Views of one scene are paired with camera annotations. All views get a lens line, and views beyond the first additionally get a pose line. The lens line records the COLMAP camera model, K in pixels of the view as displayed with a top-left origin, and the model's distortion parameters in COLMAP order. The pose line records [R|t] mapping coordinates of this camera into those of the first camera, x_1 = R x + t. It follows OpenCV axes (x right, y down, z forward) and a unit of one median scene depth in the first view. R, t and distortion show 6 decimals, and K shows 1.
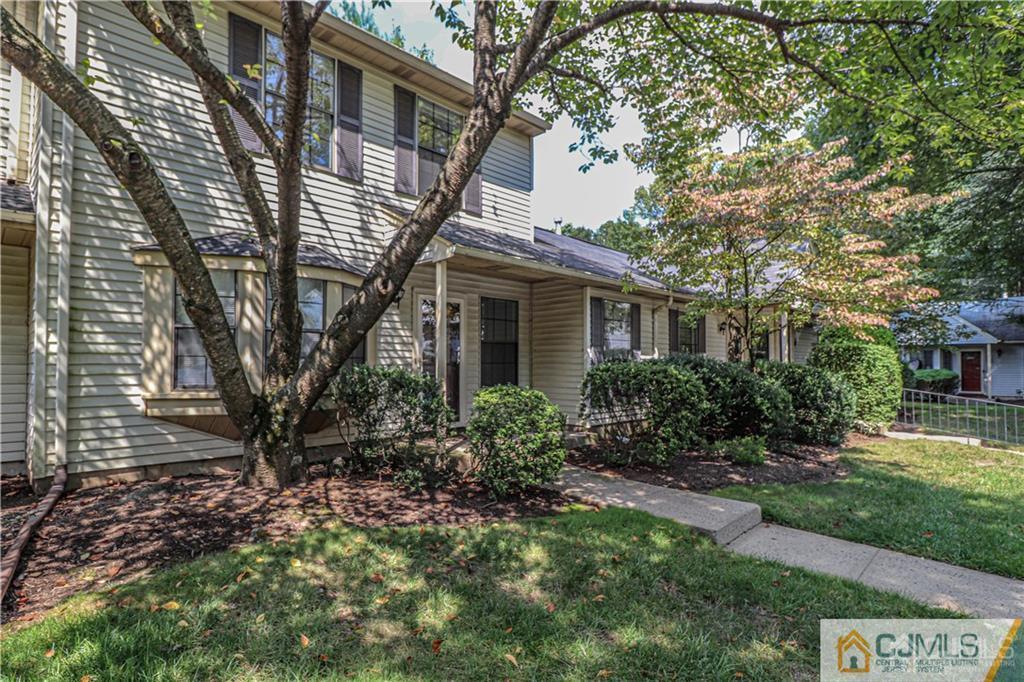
lens RADIAL K [[534.5, 0, 511.9], [0, 534.5, 359.2], [0, 0, 1]] dist [-0.018041, -0.000532]
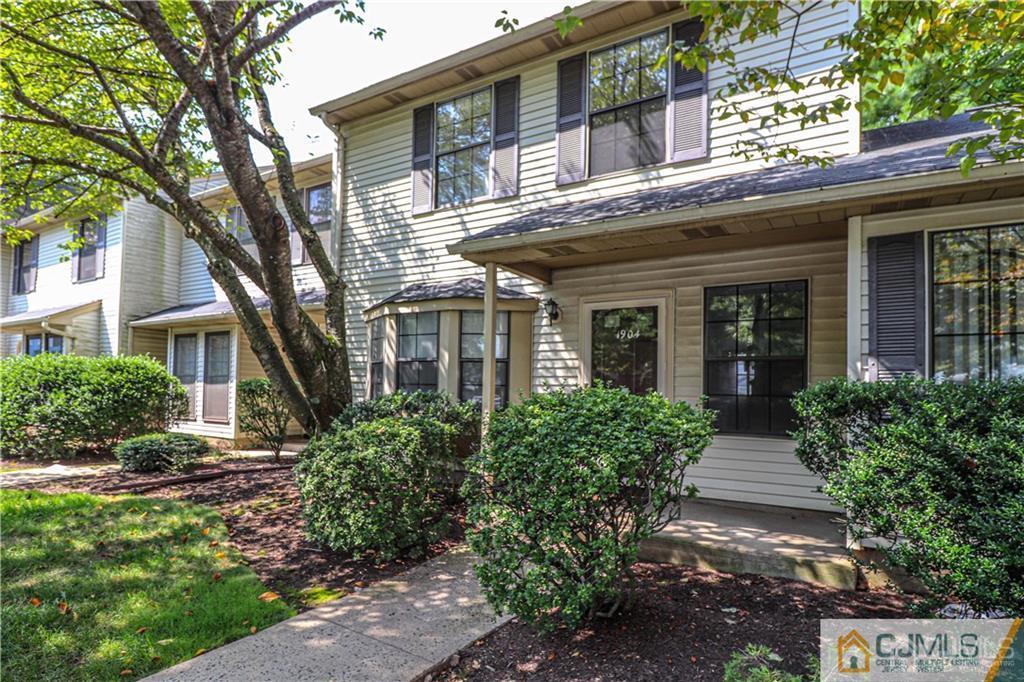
lens RADIAL K [[554.9, 0, 512.7], [0, 554.9, 376.2], [0, 0, 1]] dist [-0.003836, -0.000443]
pose [[0.200482, -0.022100, -0.979448, 0.648058], [-0.008316, 0.999671, -0.024259, 0.004473], [0.979662, 0.013008, 0.200232, 0.801021]]
